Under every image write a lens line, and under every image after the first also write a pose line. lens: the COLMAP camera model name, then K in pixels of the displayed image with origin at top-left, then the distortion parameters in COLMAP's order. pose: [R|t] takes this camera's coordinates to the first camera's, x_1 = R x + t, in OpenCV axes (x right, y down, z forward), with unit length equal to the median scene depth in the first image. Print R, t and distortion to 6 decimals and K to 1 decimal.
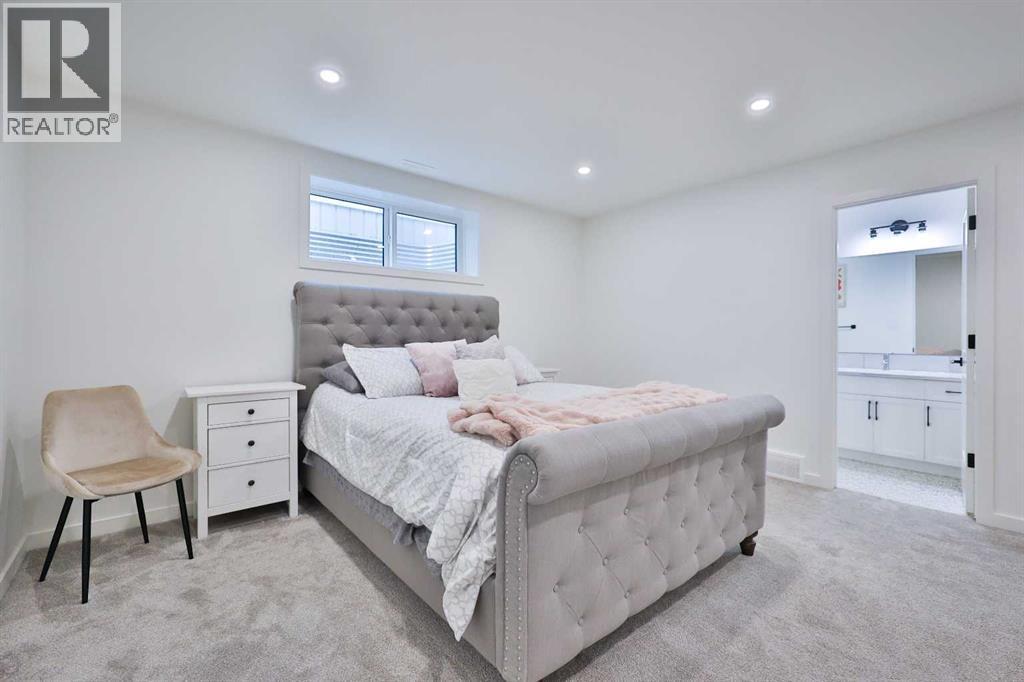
lens RADIAL K [[444.2, 0, 512.6], [0, 444.2, 337.8], [0, 0, 1]] dist [-0.003305, -0.000022]
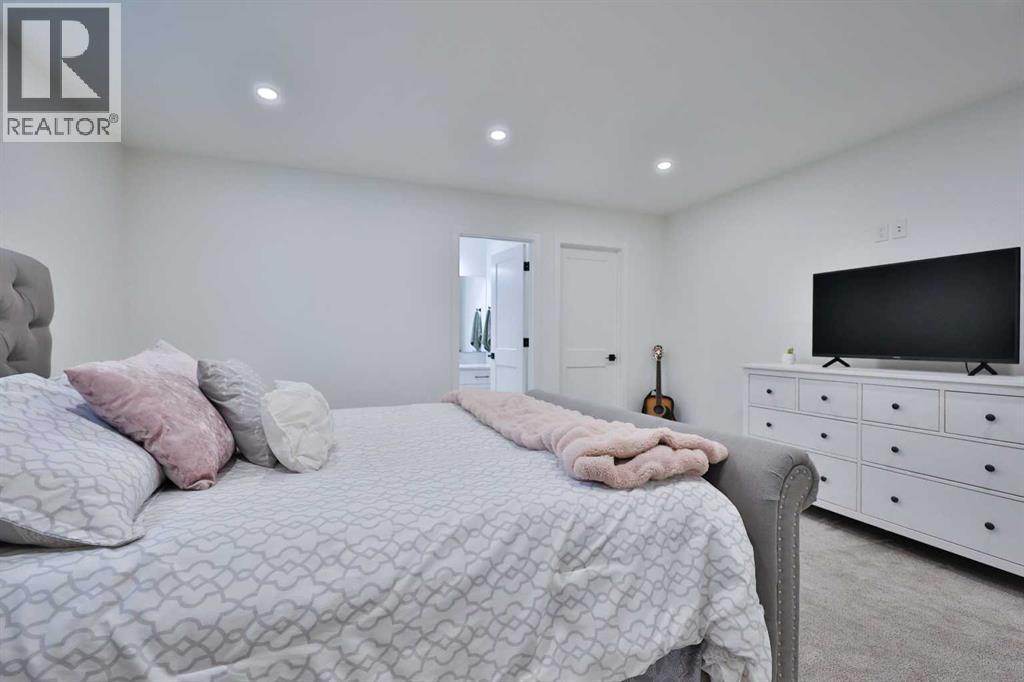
lens RADIAL K [[444.2, 0, 512.4], [0, 444.2, 339.8], [0, 0, 1]] dist [-0.003305, -0.000022]
pose [[0.317965, -0.003728, 0.948095, -0.458736], [0.003995, 0.999989, 0.002592, -0.005352], [-0.948094, 0.002963, 0.317977, 0.546979]]
